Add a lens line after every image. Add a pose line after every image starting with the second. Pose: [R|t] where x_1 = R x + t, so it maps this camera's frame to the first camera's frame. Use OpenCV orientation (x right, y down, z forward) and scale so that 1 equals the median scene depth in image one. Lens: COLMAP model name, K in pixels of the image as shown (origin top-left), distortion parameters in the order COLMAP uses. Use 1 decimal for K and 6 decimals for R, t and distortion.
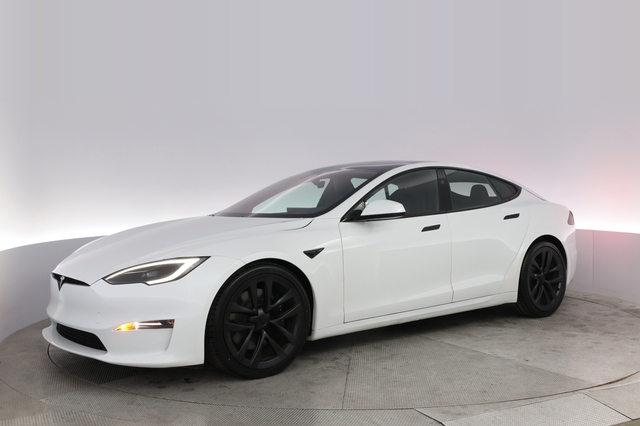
lens RADIAL K [[833.9, 0, 320.0], [0, 833.9, 213.0], [0, 0, 1]] dist [-0.145293, -1.200285]
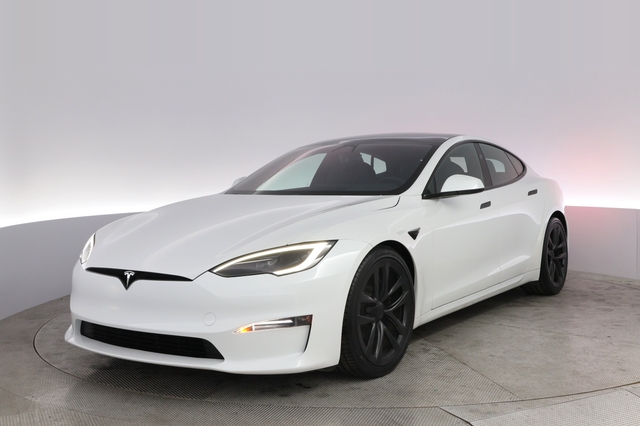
lens RADIAL K [[833.9, 0, 320.0], [0, 833.9, 213.0], [0, 0, 1]] dist [-0.145293, -1.200285]
pose [[0.986239, -0.011033, 0.164957, -0.234292], [0.006359, 0.999564, 0.028840, -0.001206], [-0.165203, -0.027394, 0.985879, 0.115738]]
